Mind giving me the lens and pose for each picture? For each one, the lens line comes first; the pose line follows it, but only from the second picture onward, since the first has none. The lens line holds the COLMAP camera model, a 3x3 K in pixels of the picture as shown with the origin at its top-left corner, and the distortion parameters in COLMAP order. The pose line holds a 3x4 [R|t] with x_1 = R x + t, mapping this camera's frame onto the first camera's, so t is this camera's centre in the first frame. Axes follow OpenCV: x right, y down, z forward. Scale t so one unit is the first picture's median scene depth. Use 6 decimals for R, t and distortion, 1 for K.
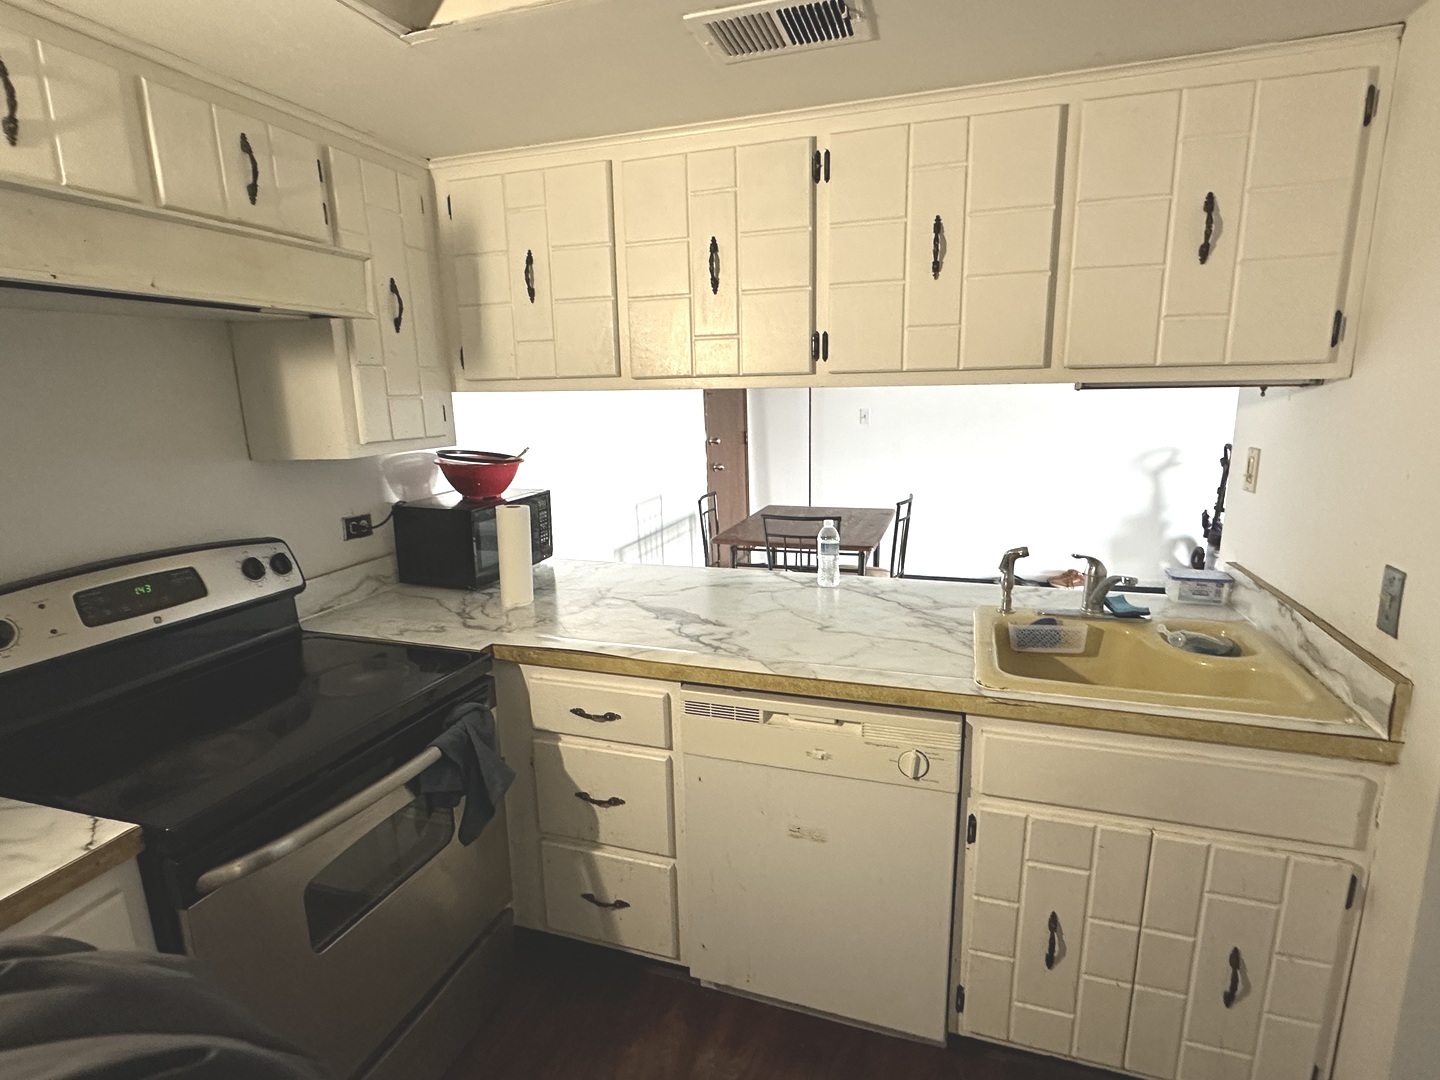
lens RADIAL K [[737.1, 0, 734.2], [0, 737.1, 542.4], [0, 0, 1]] dist [-0.001136, -0.000183]
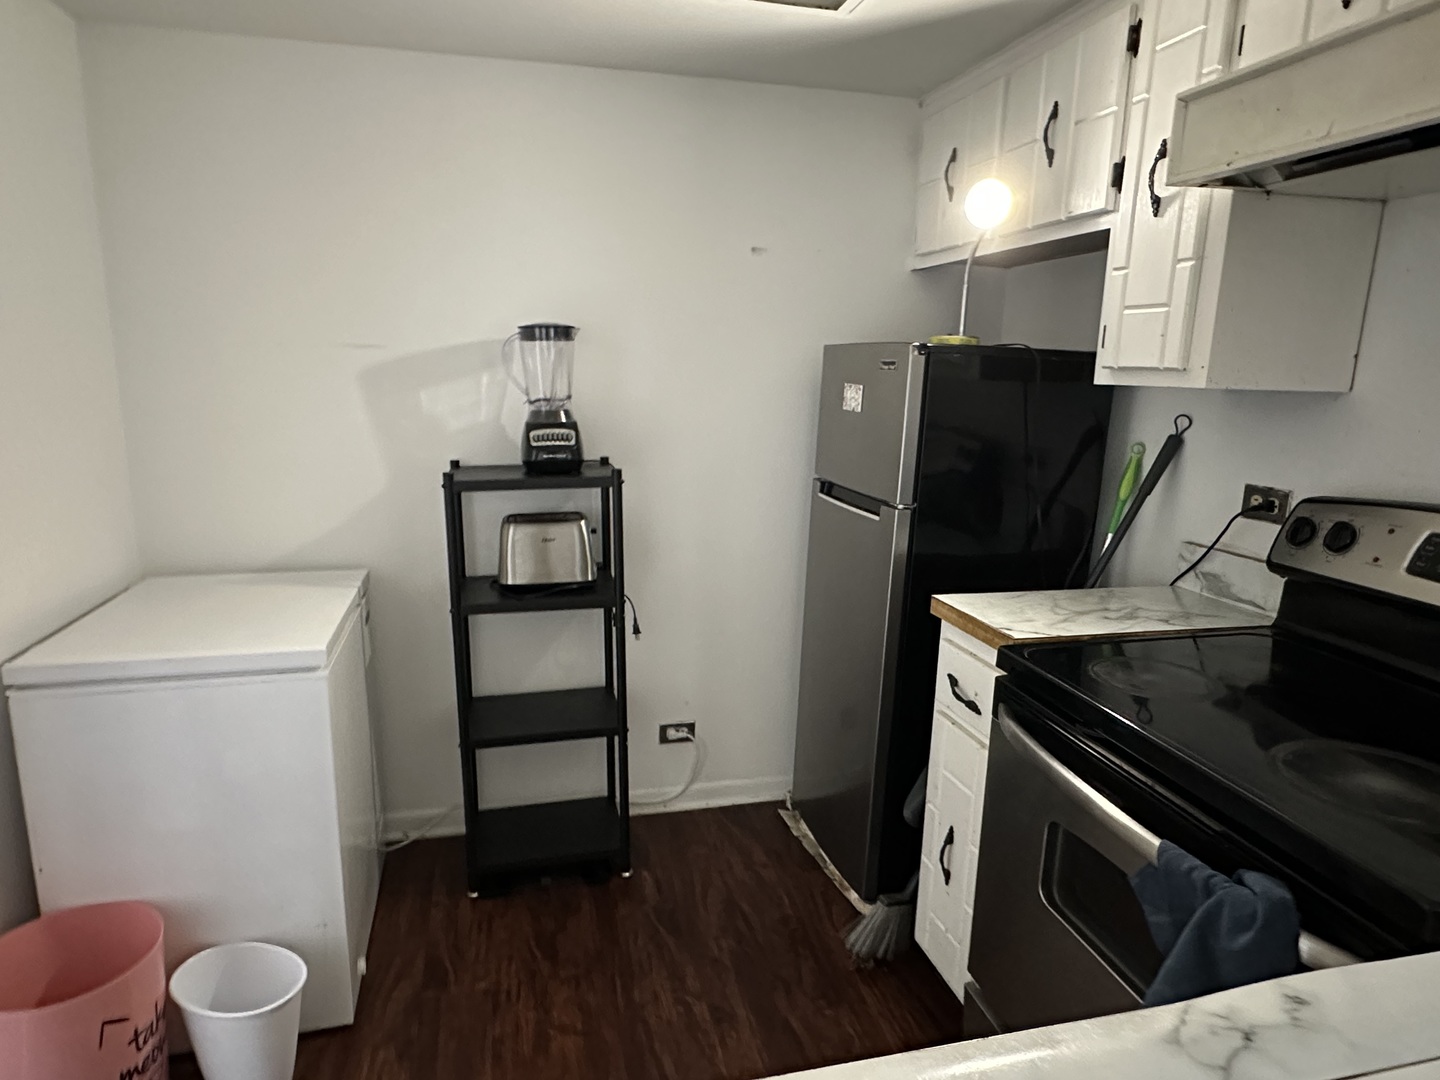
lens RADIAL K [[866.5, 0, 716.4], [0, 866.5, 554.6], [0, 0, 1]] dist [-0.007230, -0.004702]
pose [[-0.844529, 0.127422, -0.520129, 0.217581], [-0.105429, 0.912707, 0.394780, -0.162172], [0.525029, 0.388240, -0.757374, 1.063276]]
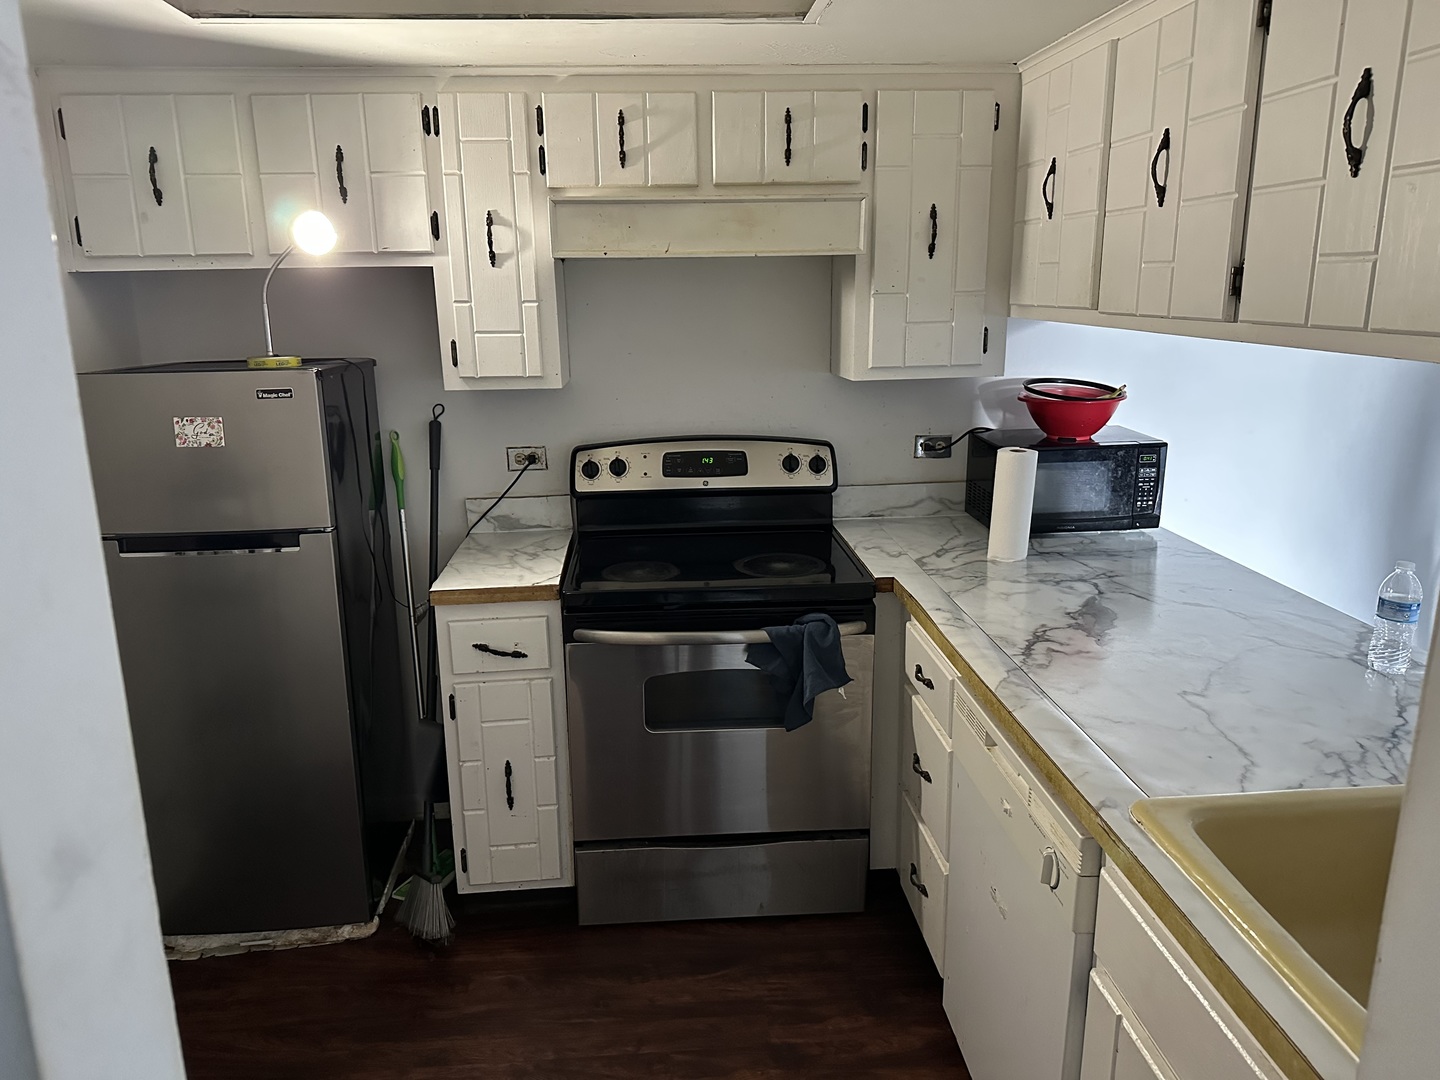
lens RADIAL K [[1018.5, 0, 715.2], [0, 1018.5, 543.1], [0, 0, 1]] dist [0.066719, -0.057172]
pose [[0.383388, 0.242646, -0.891144, 0.834774], [-0.182514, 0.965749, 0.184439, -0.124046], [0.905374, 0.091934, 0.414542, 0.204681]]
